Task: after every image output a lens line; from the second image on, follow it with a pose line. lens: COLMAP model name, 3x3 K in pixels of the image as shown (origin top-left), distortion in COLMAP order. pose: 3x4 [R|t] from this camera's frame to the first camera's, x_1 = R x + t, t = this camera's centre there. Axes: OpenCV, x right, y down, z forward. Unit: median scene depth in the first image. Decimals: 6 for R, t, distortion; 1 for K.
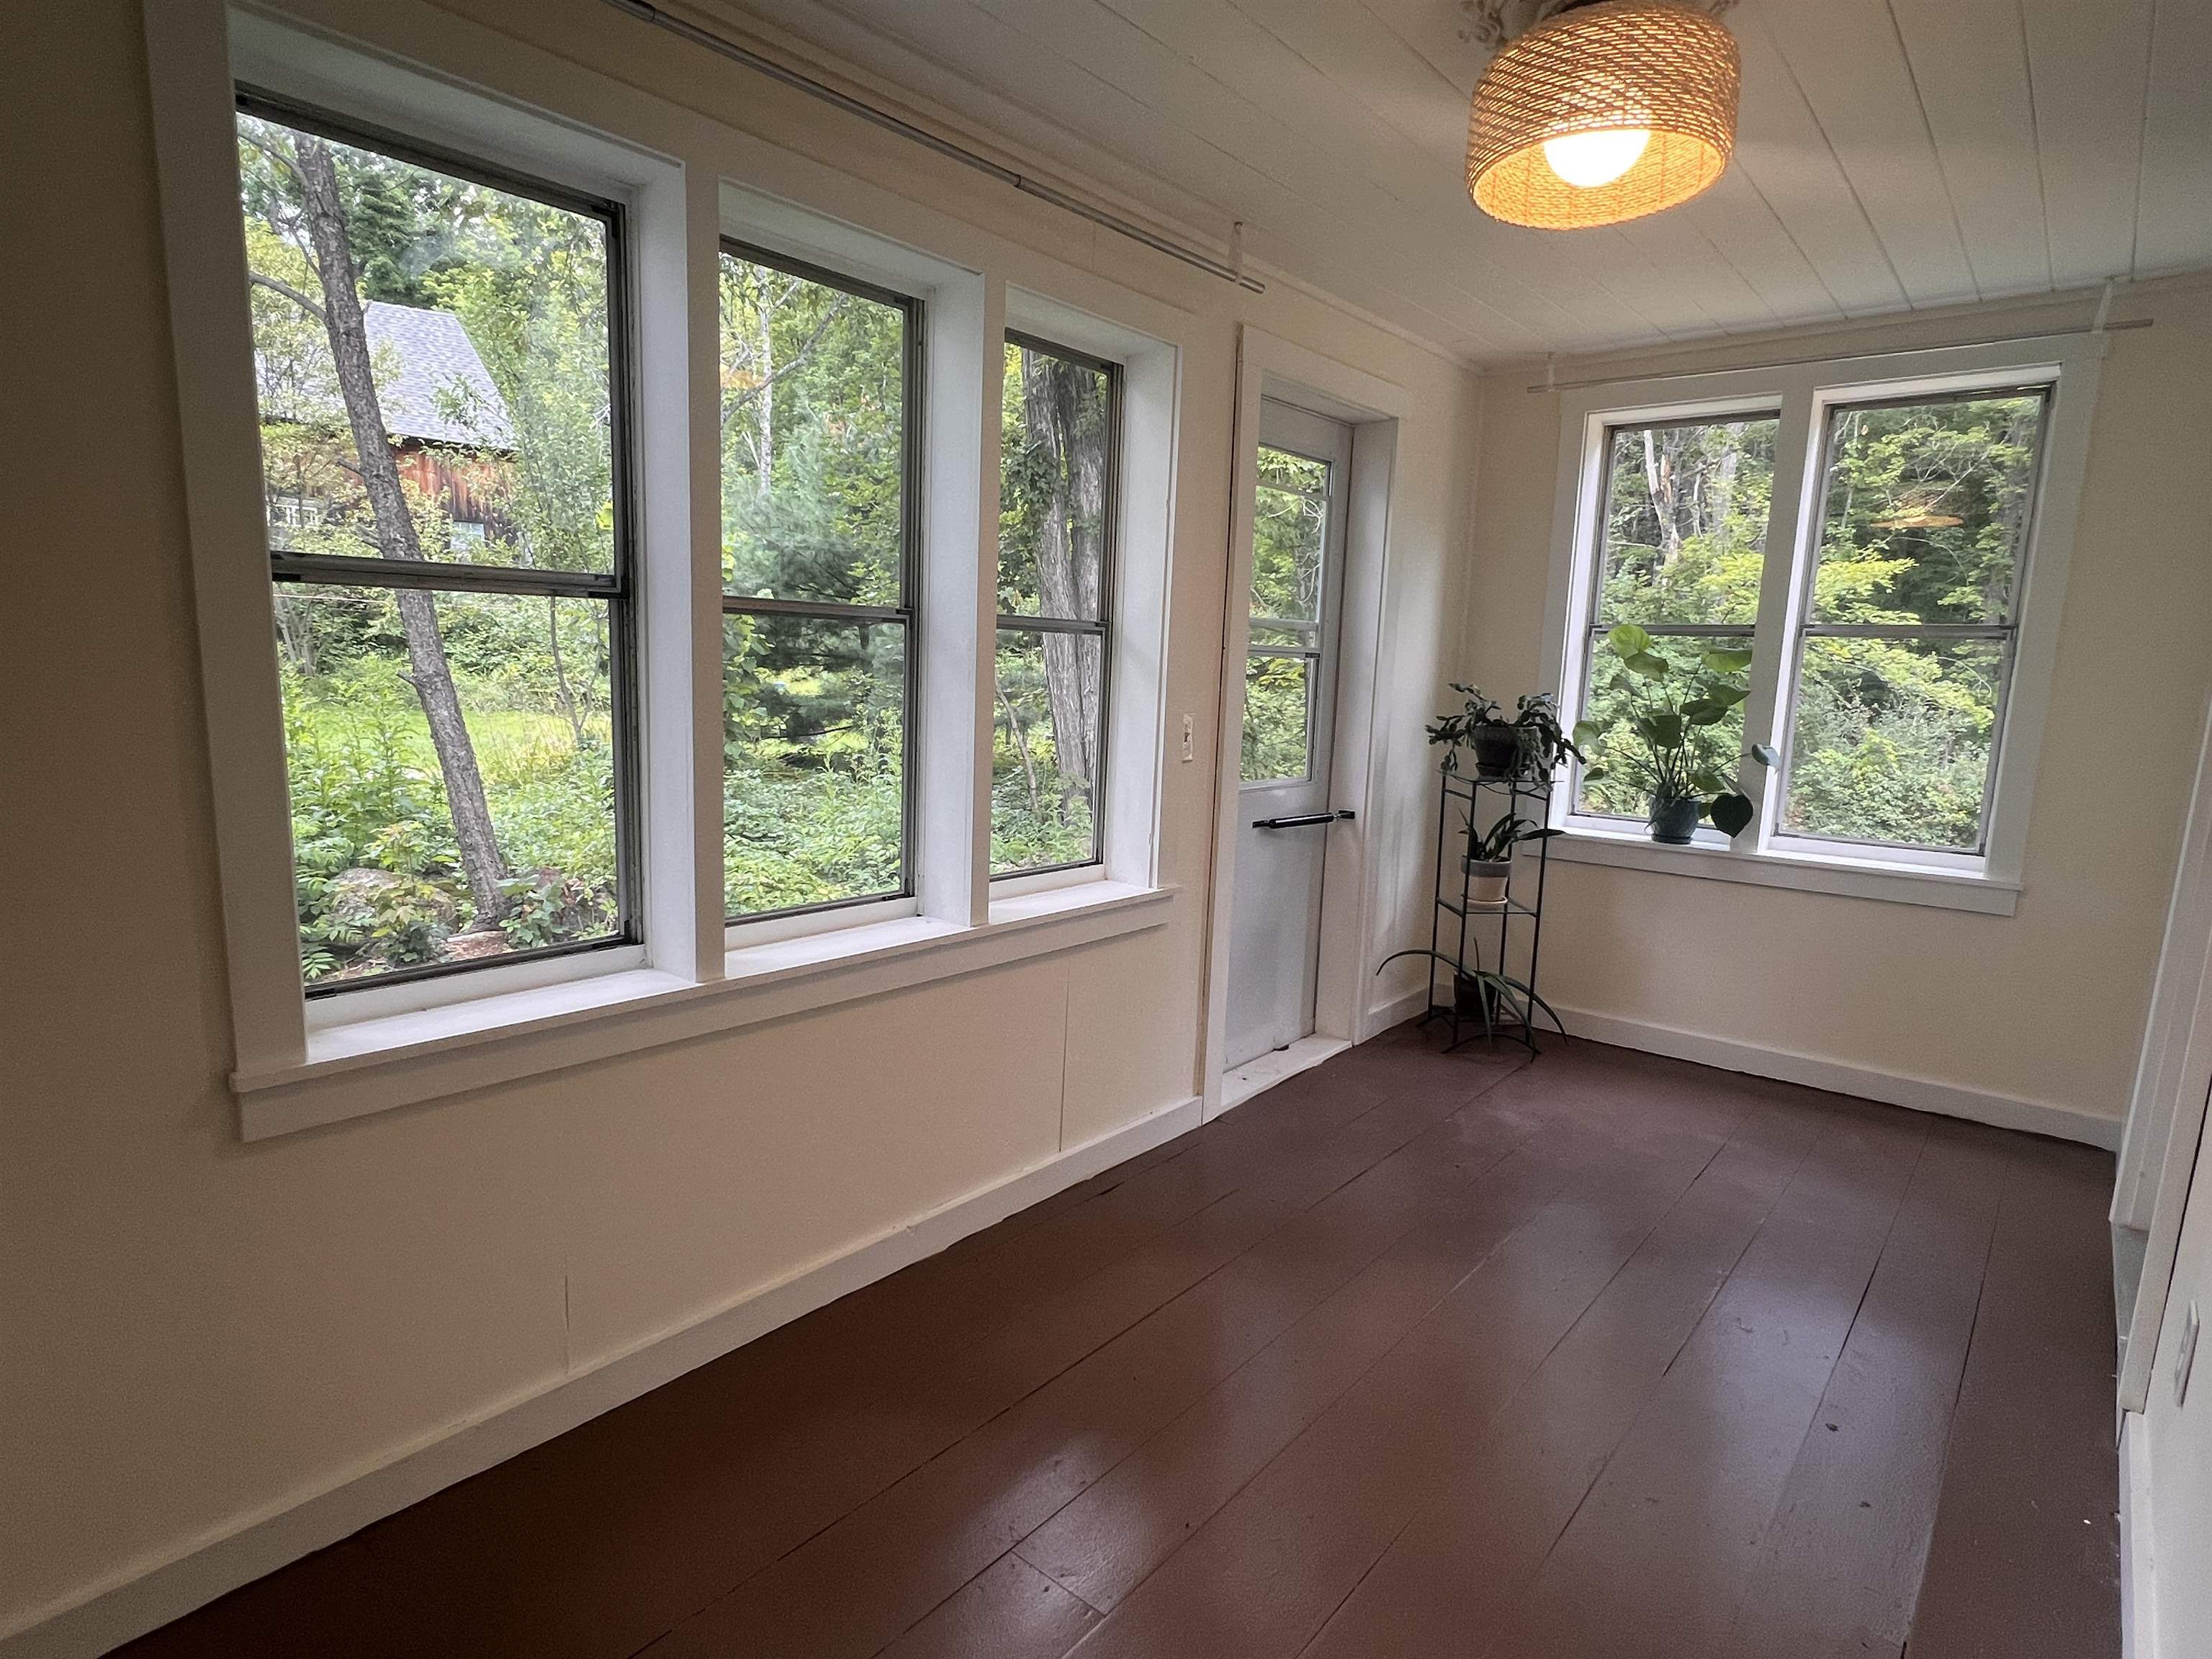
lens RADIAL K [[1176.2, 0, 1106.0], [0, 1176.2, 829.5], [0, 0, 1]] dist [-0.000910, -0.000279]
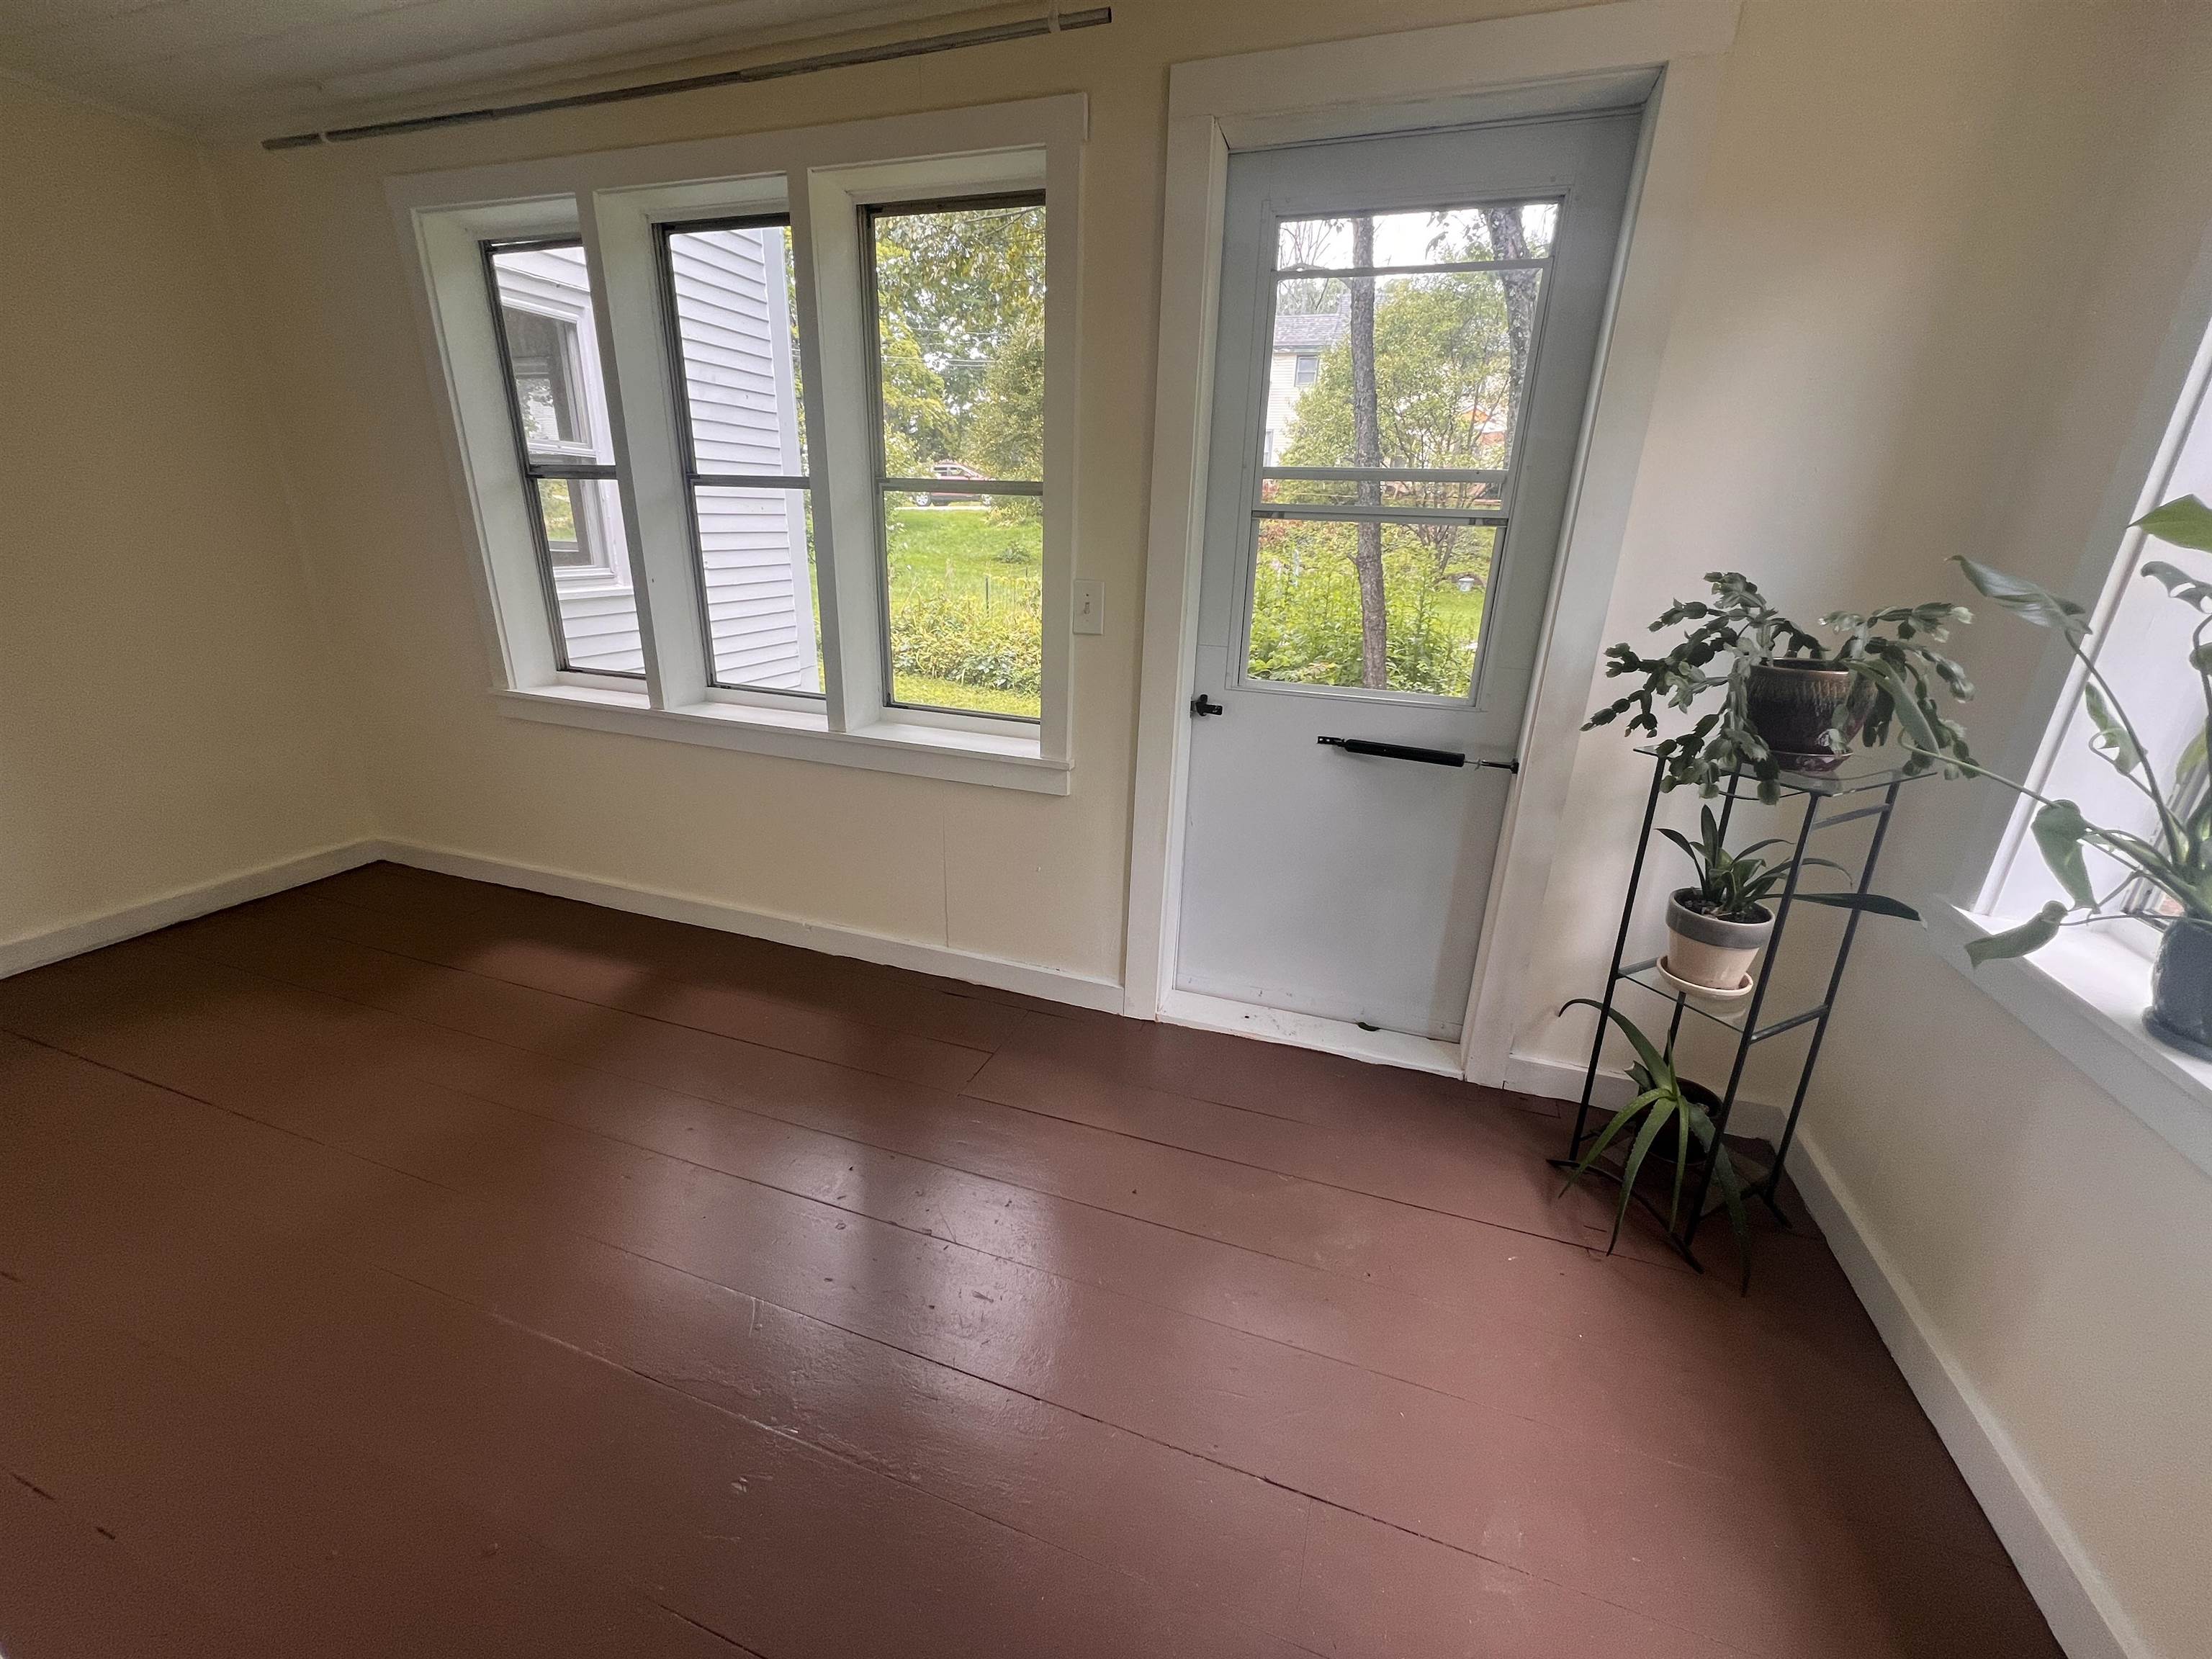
lens RADIAL K [[854.7, 0, 1106.0], [0, 854.7, 829.5], [0, 0, 1]] dist [0.002382, 0.000080]
pose [[0.368753, 0.280009, -0.886350, 0.728215], [-0.162034, 0.958313, 0.235331, -0.071468], [0.915296, 0.056840, 0.398752, 0.749242]]
